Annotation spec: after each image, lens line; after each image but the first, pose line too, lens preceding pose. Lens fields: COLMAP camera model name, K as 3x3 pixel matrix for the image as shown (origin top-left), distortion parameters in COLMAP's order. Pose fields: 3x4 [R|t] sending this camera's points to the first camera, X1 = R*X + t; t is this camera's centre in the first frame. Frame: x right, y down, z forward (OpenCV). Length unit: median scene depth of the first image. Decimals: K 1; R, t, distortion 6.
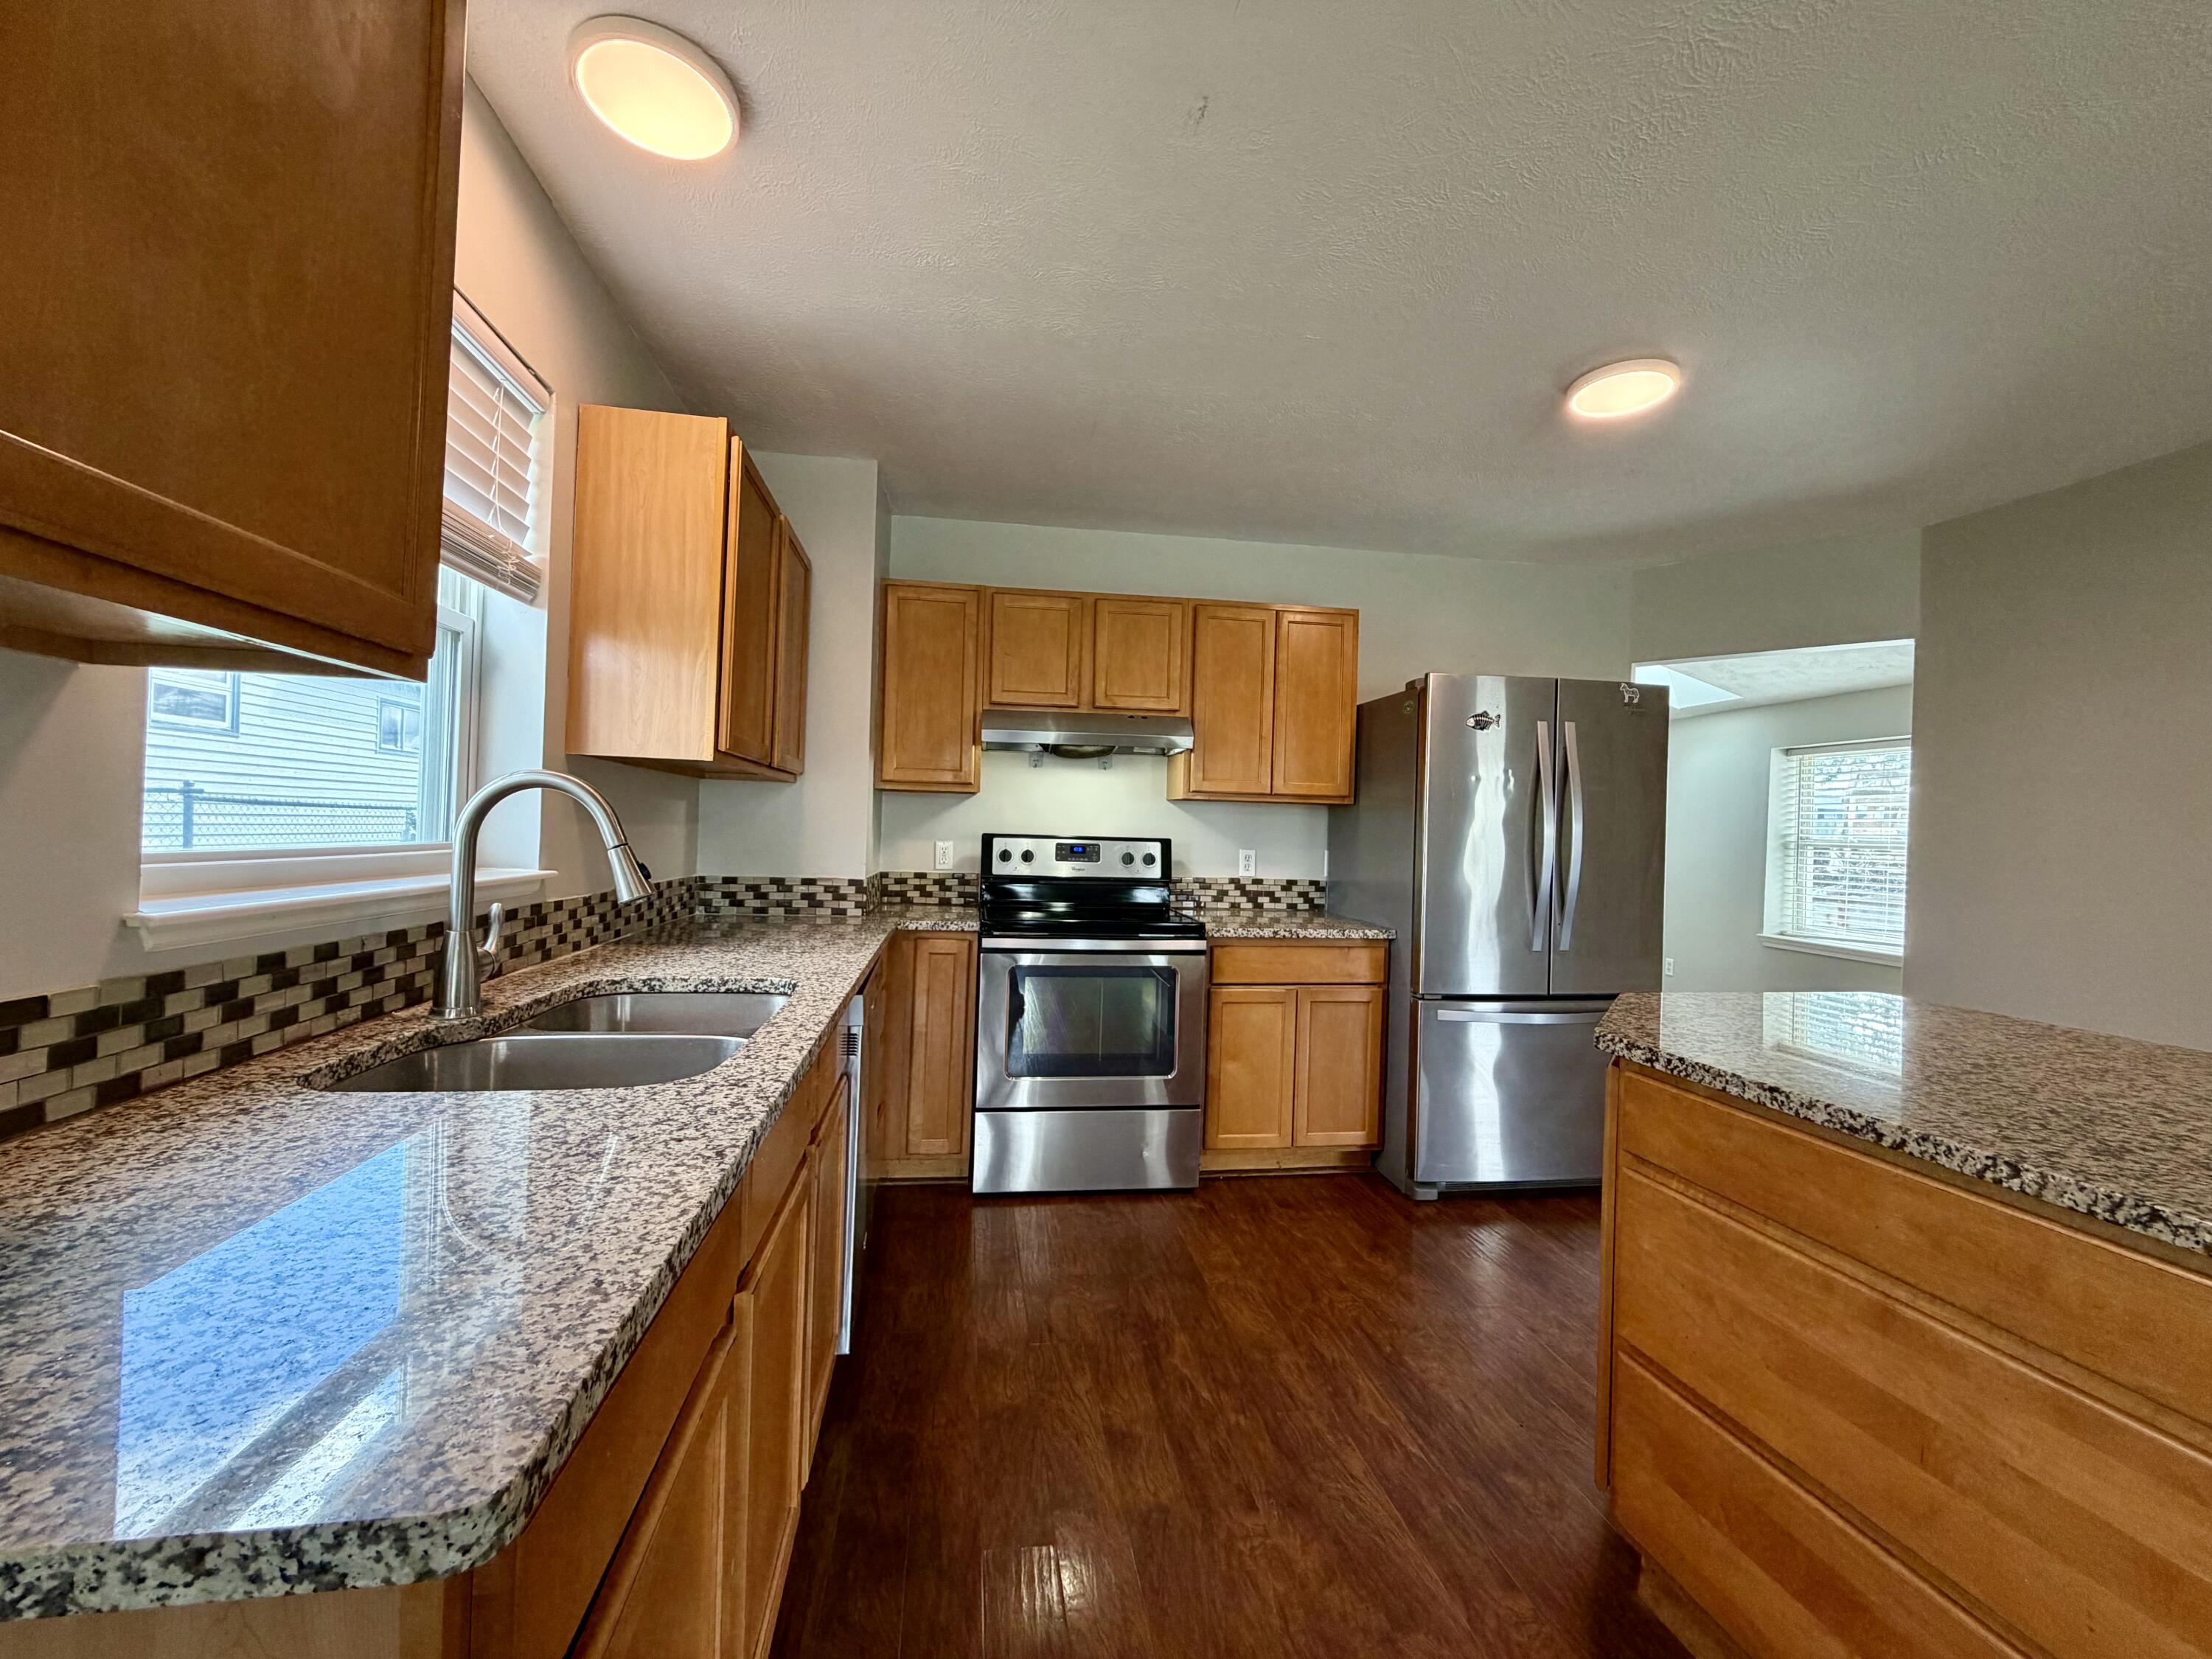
lens RADIAL K [[883.1, 0, 1100.7], [0, 883.1, 826.5], [0, 0, 1]] dist [0.000228, -0.000311]
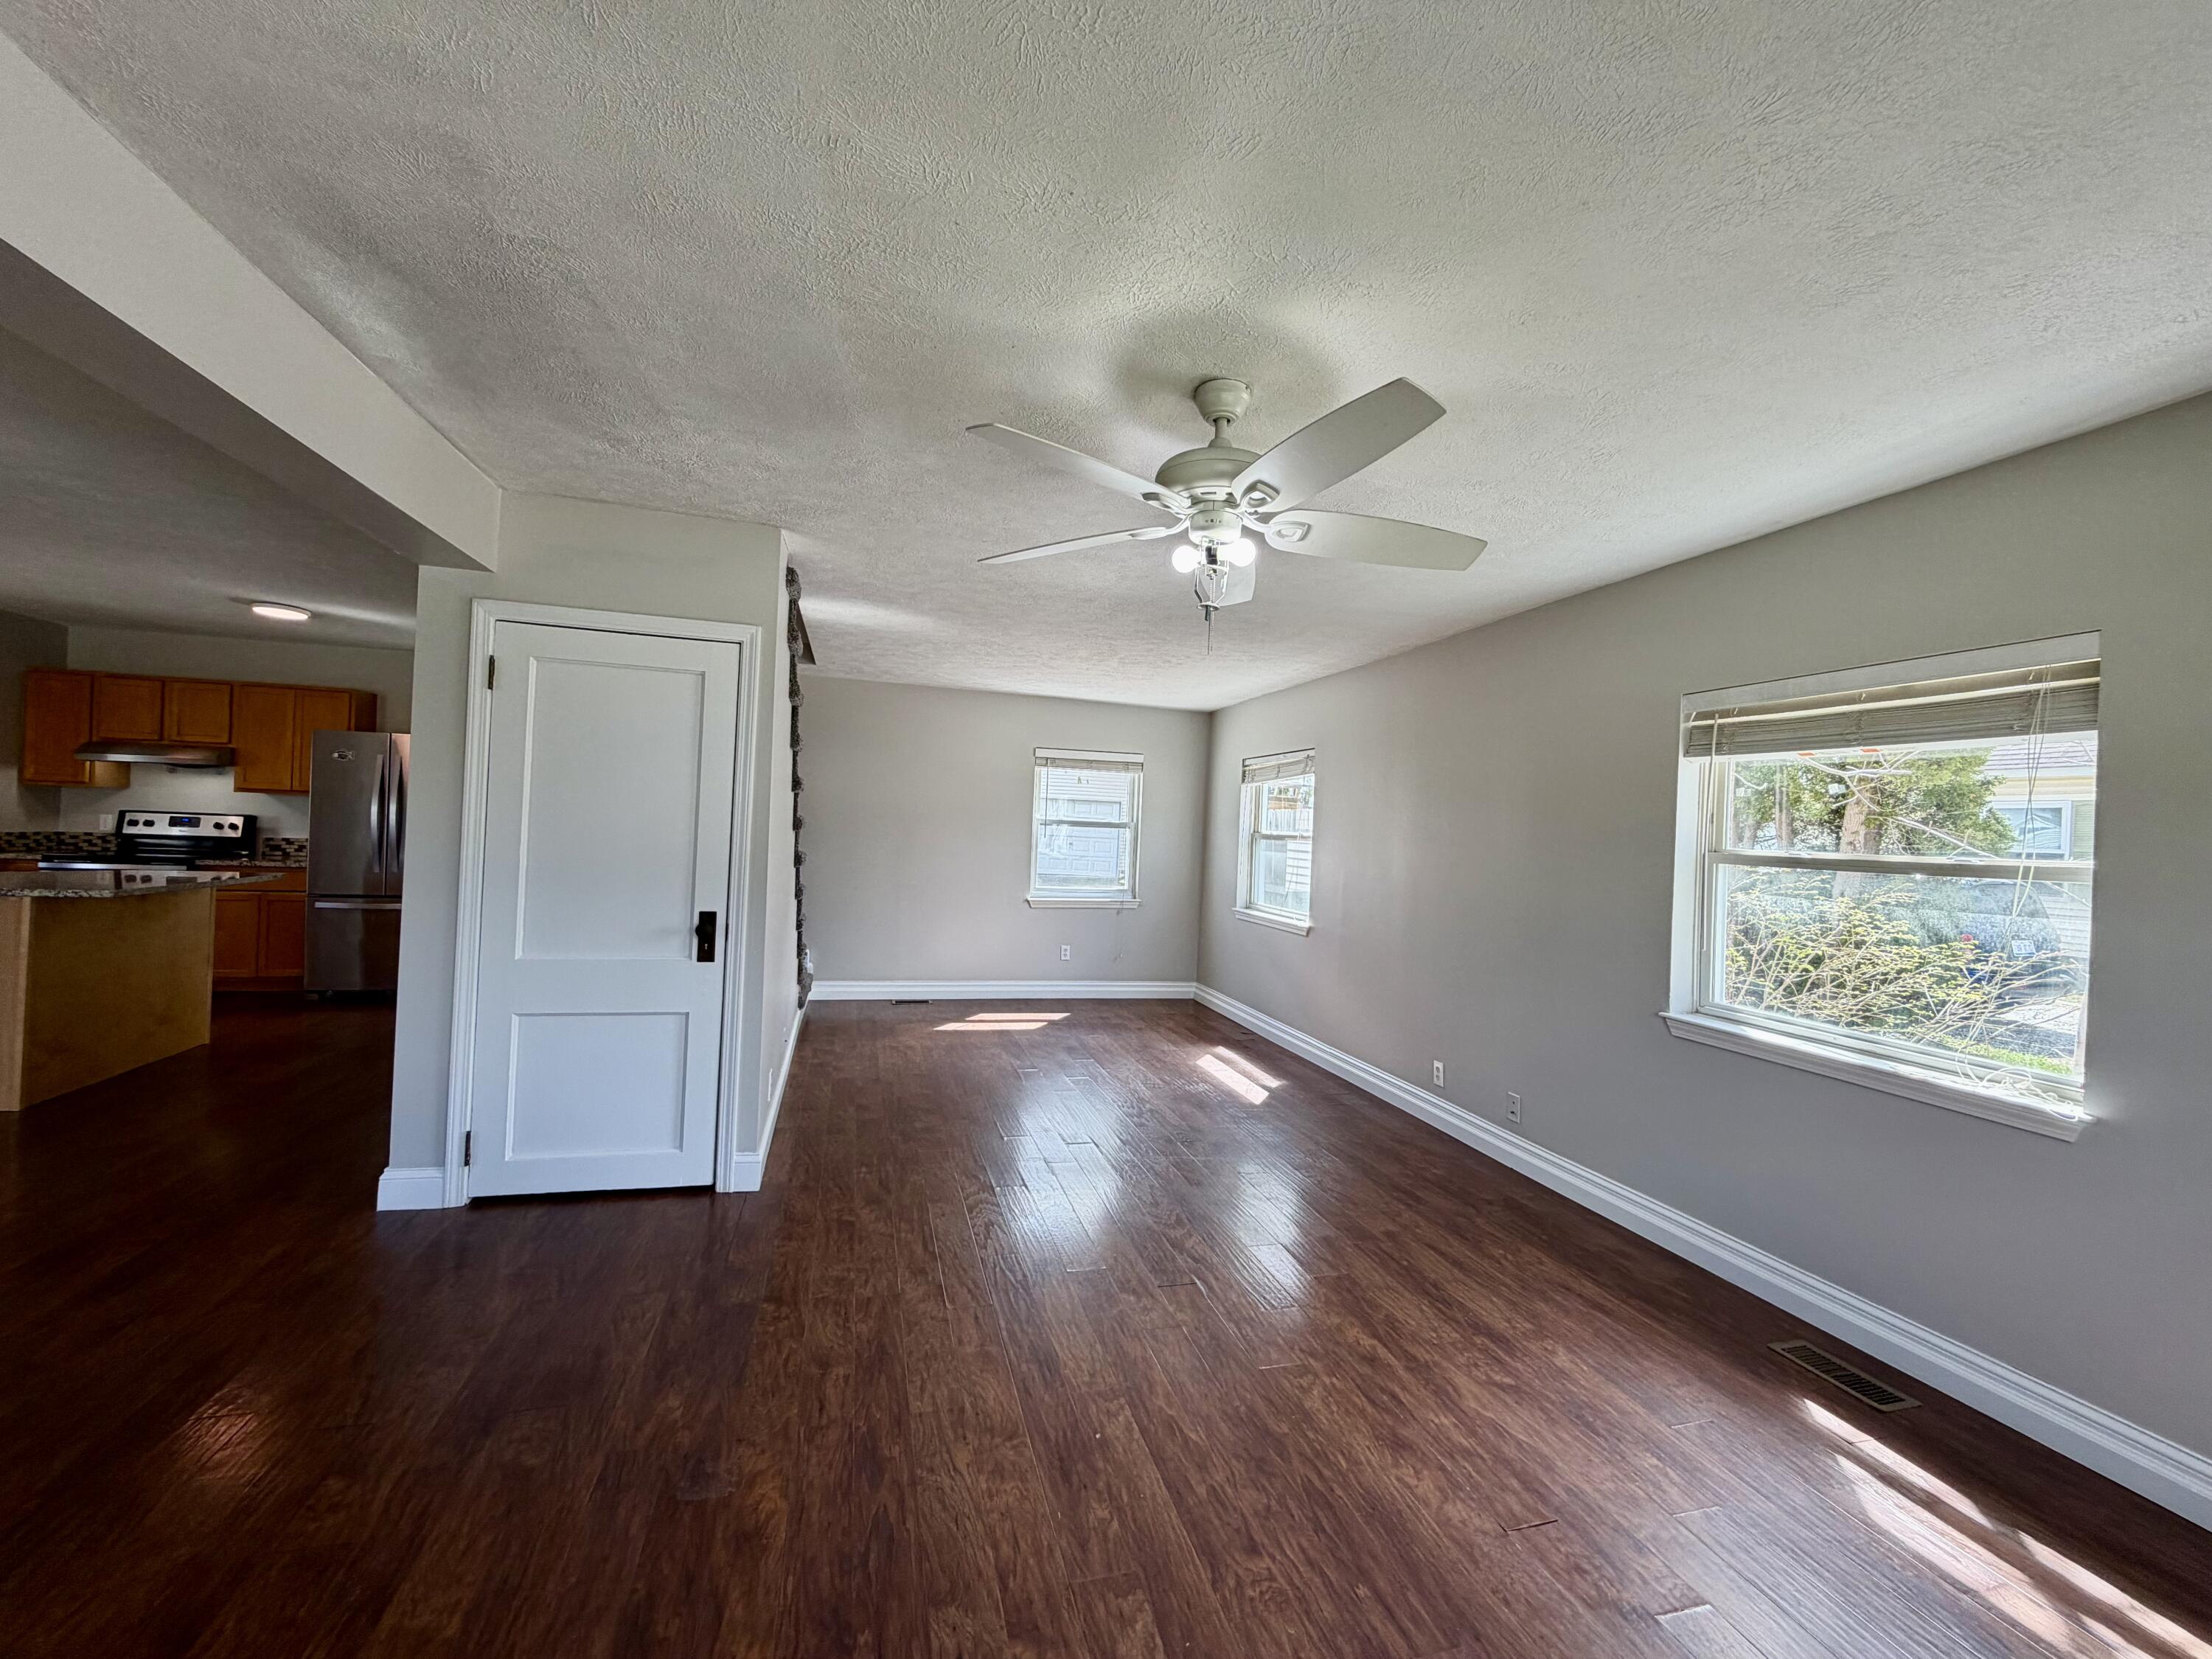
lens RADIAL K [[883.1, 0, 1100.7], [0, 883.1, 826.5], [0, 0, 1]] dist [0.000228, -0.000311]
pose [[0.993615, 0.011961, 0.112187, 1.765829], [-0.012130, 0.999926, 0.000828, 0.016846], [-0.112169, -0.002183, 0.993687, -1.061848]]
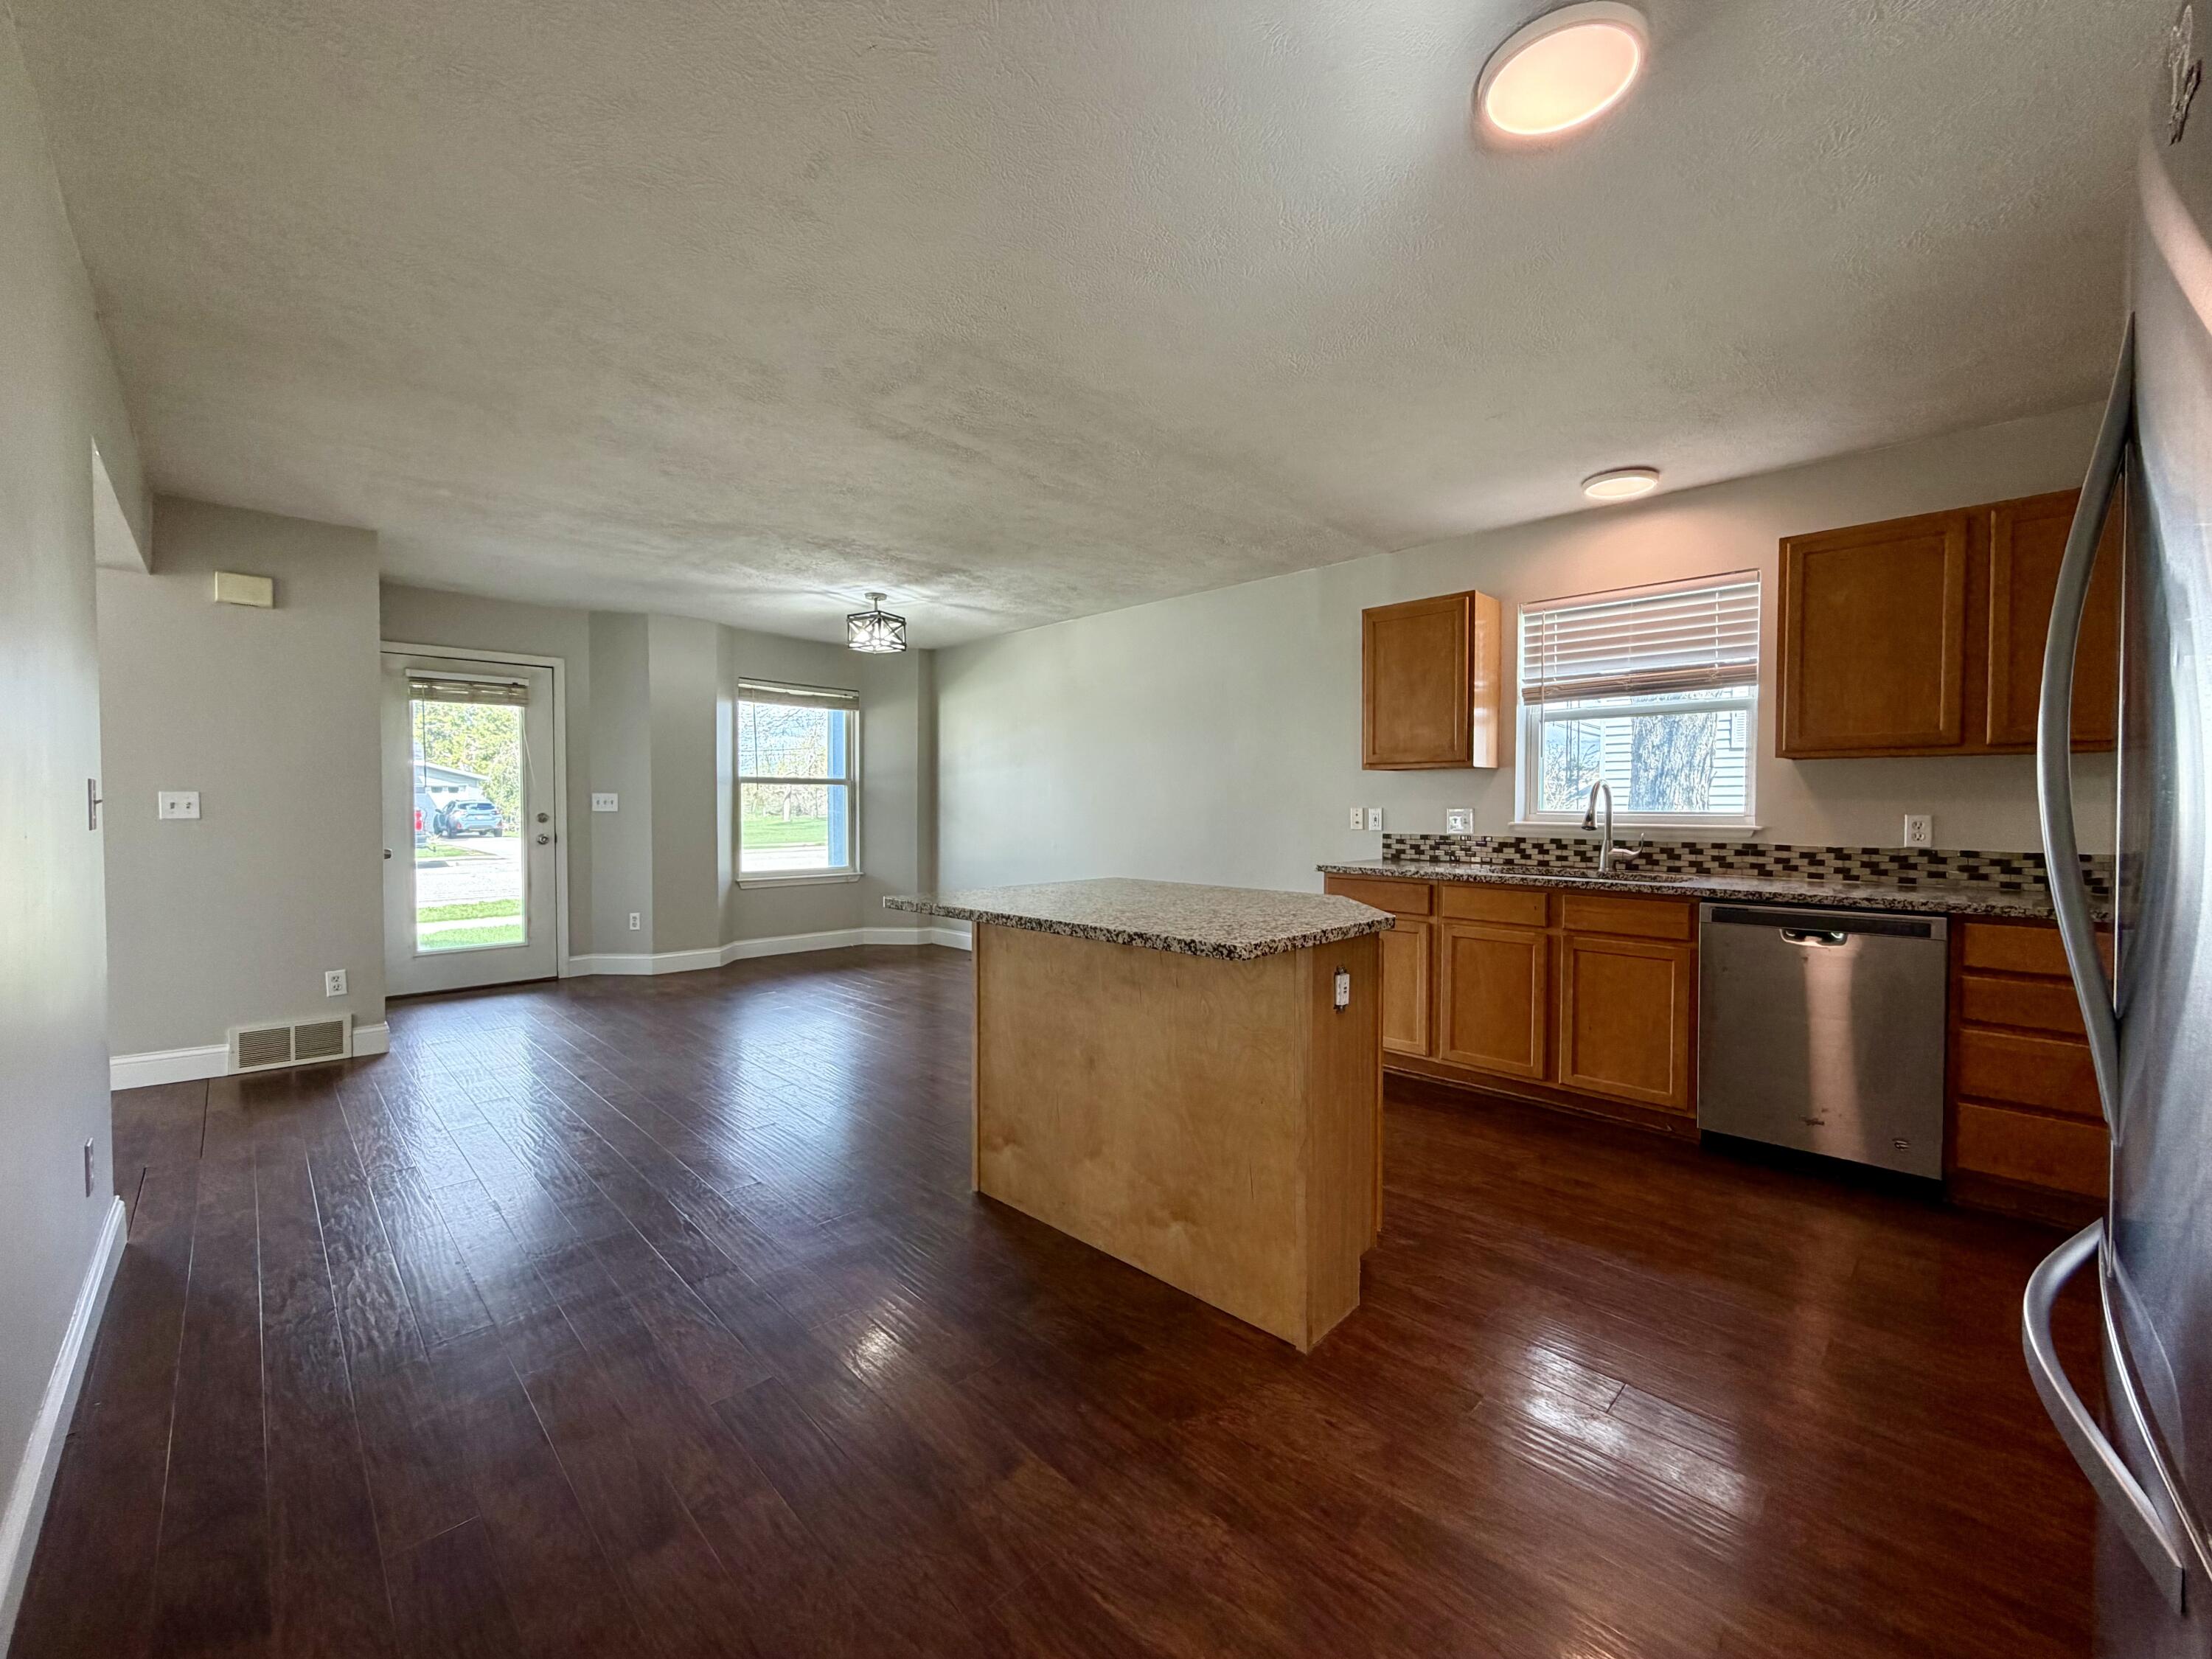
lens RADIAL K [[883.1, 0, 1100.7], [0, 883.1, 826.5], [0, 0, 1]] dist [0.000228, -0.000311]
pose [[-0.814335, -0.017734, -0.580124, 0.909206], [-0.024660, 0.999688, 0.004055, 0.044730], [0.579870, 0.017608, -0.814518, 0.992010]]
